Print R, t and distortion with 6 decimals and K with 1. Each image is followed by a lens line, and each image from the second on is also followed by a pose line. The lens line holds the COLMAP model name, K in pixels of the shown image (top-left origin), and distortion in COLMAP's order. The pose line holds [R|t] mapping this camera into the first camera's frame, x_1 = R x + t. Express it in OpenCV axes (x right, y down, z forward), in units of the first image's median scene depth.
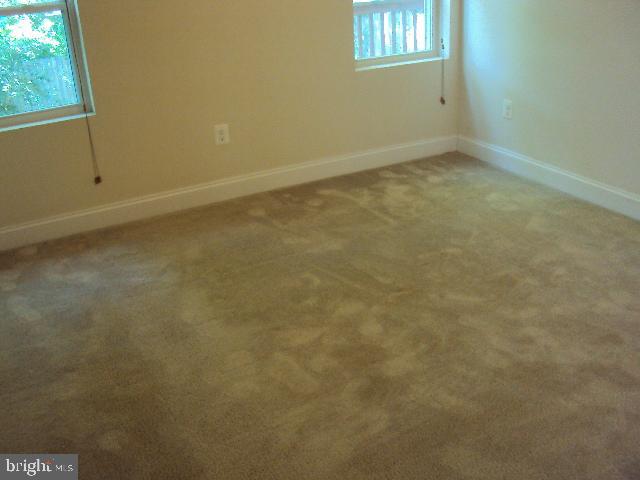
lens RADIAL K [[683.6, 0, 320.0], [0, 683.6, 240.0], [0, 0, 1]] dist [-0.229920, 0.411926]
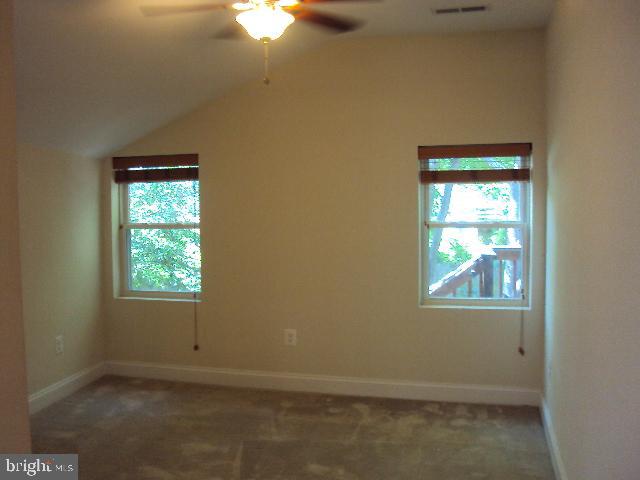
lens RADIAL K [[683.6, 0, 320.0], [0, 683.6, 240.0], [0, 0, 1]] dist [-0.229920, 0.411926]
pose [[0.724719, 0.090106, -0.683128, 0.723317], [-0.299717, 0.933933, -0.194778, -0.093179], [0.620445, 0.345905, 0.703845, 0.084675]]
